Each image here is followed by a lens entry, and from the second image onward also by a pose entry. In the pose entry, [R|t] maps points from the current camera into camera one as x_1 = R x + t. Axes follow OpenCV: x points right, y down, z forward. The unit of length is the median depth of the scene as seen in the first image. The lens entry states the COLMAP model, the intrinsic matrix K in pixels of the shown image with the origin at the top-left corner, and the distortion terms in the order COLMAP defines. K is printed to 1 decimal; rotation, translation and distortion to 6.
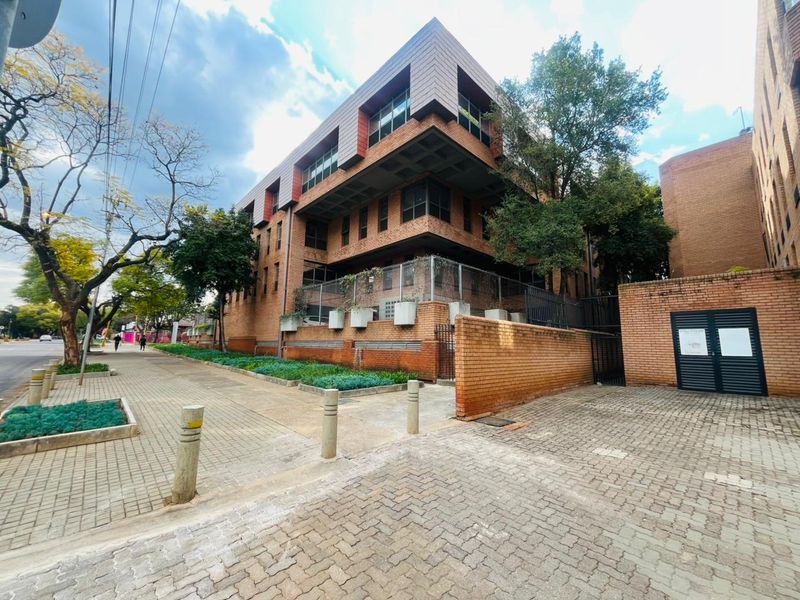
lens RADIAL K [[317.4, 0, 403.5], [0, 317.4, 300.5], [0, 0, 1]] dist [-0.003133, 0.000026]
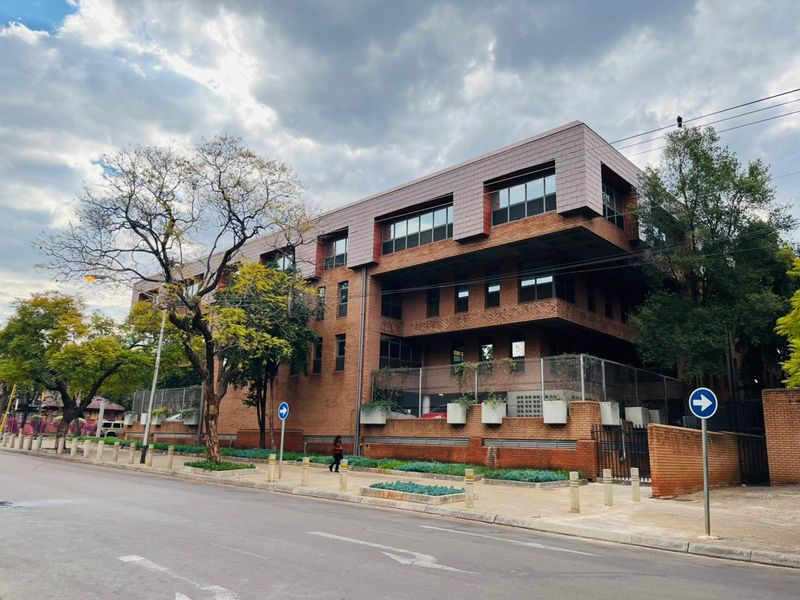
lens RADIAL K [[600.6, 0, 406.2], [0, 600.6, 304.1], [0, 0, 1]] dist [0.041262, -0.048242]
pose [[0.998176, 0.023903, 0.055429, -0.464549], [-0.019126, 0.996183, -0.085162, -0.102294], [-0.057253, 0.083947, 0.994824, -0.718667]]
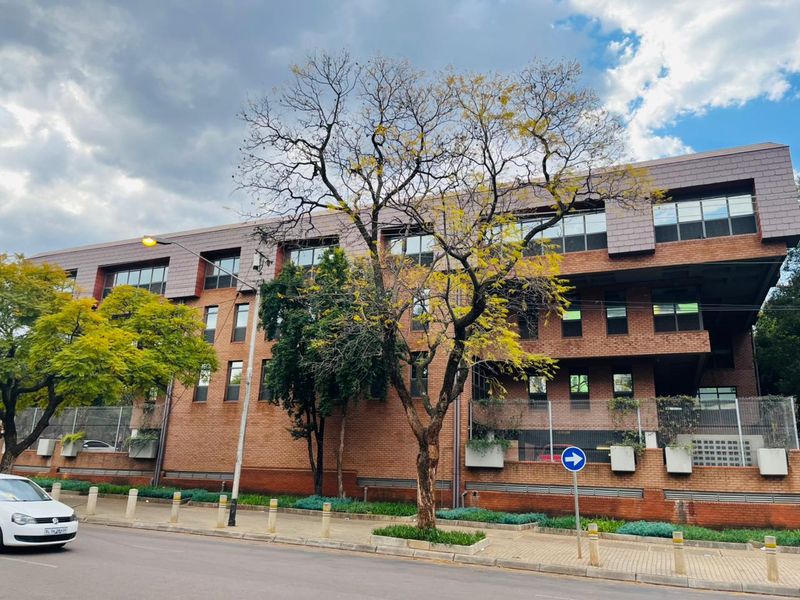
lens RADIAL K [[600.6, 0, 397.9], [0, 600.6, 299.2], [0, 0, 1]] dist [0.041262, -0.048242]
pose [[0.917040, 0.126248, 0.378284, -1.313698], [-0.075018, 0.986245, -0.147288, -0.062061], [-0.391676, 0.106691, 0.913897, -0.138711]]
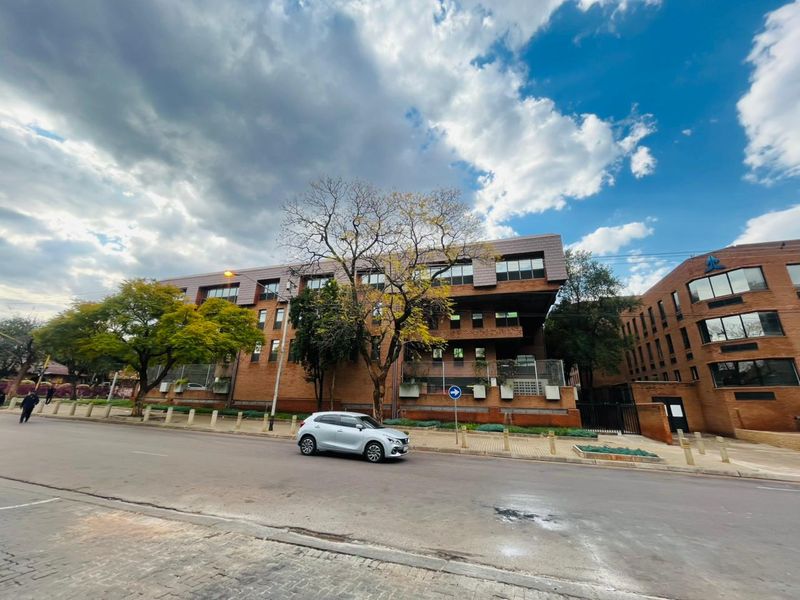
lens RADIAL K [[317.4, 0, 394.6], [0, 317.4, 299.1], [0, 0, 1]] dist [-0.003133, 0.000026]
pose [[0.875282, 0.155182, 0.458040, -1.312840], [-0.078360, 0.980112, -0.182319, -0.061873], [-0.477223, 0.123688, 0.870034, -0.134766]]
